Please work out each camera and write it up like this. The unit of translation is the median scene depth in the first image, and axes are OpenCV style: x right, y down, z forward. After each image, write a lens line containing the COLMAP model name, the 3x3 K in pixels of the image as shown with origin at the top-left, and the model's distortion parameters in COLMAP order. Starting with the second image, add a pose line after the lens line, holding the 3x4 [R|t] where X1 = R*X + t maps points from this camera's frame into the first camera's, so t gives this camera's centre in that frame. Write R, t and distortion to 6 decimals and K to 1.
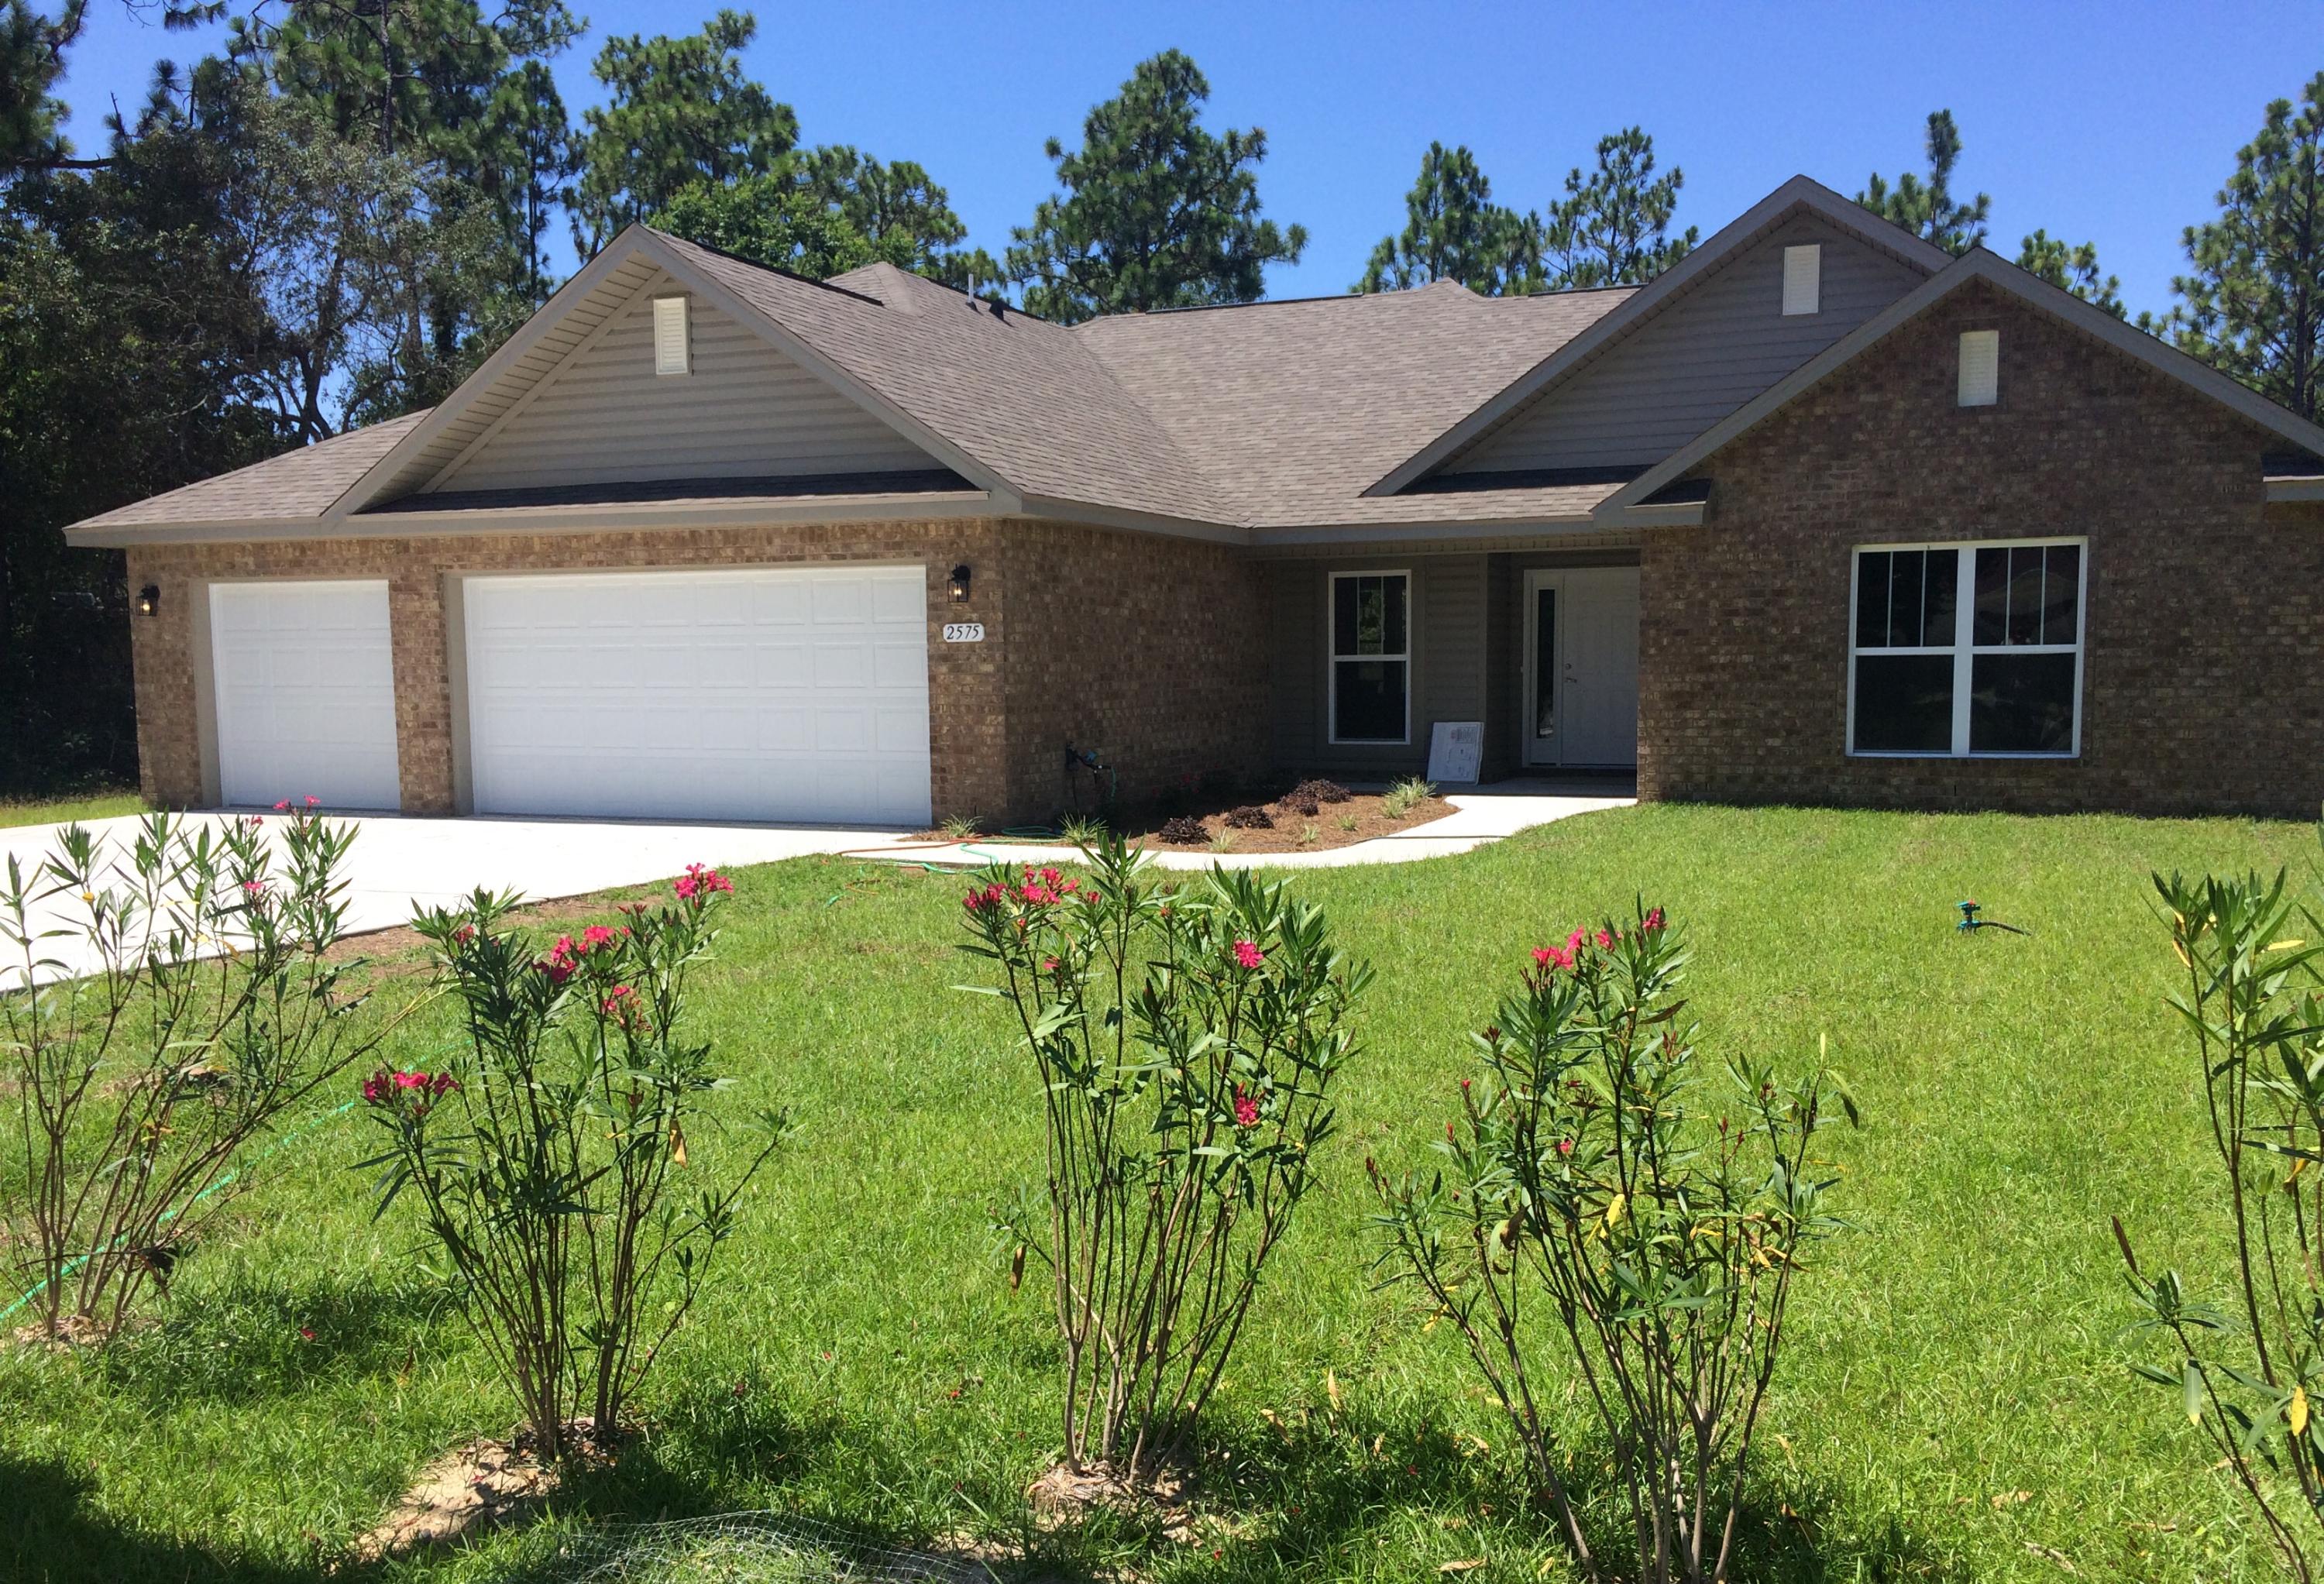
lens RADIAL K [[1960.9, 0, 1165.9], [0, 1960.9, 827.3], [0, 0, 1]] dist [0.080575, -0.090150]
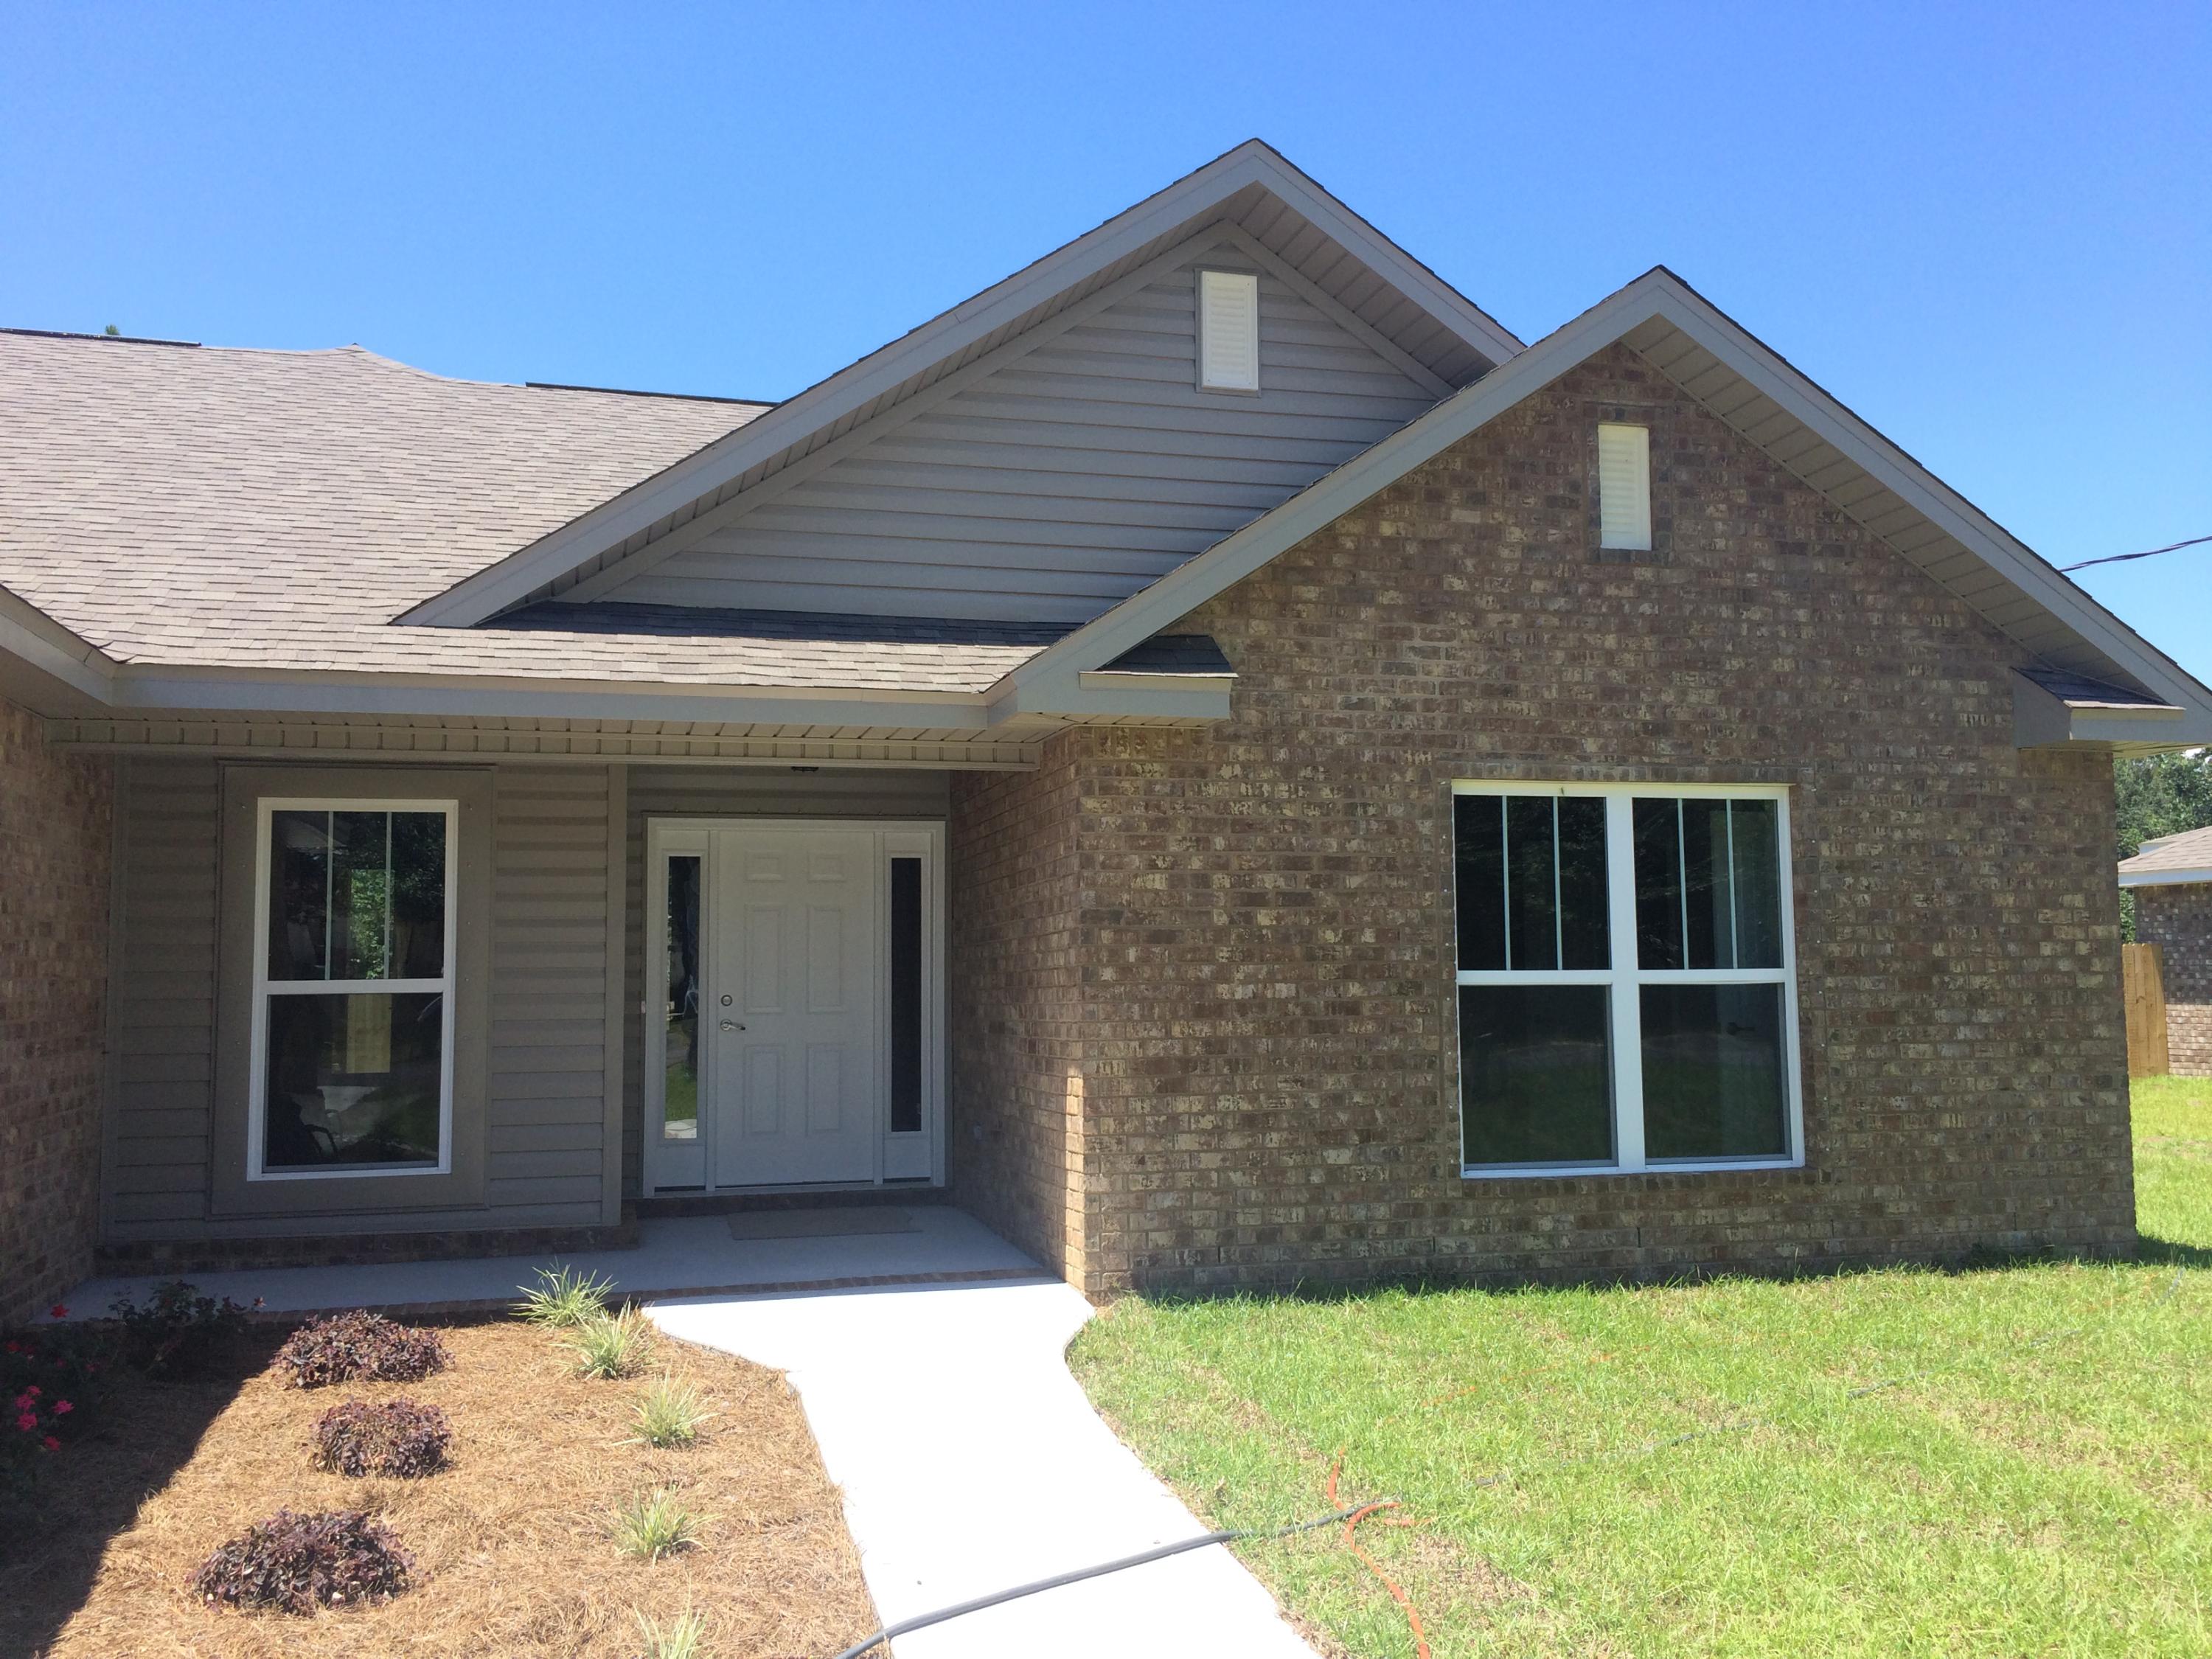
lens RADIAL K [[1894.1, 0, 1094.9], [0, 1894.1, 823.6], [0, 0, 1]] dist [0.078200, -0.111679]
pose [[0.788313, 0.050528, 0.613196, -0.042709], [0.051732, 0.987650, -0.147888, -0.058551], [-0.613096, 0.148304, 0.775964, 0.648803]]
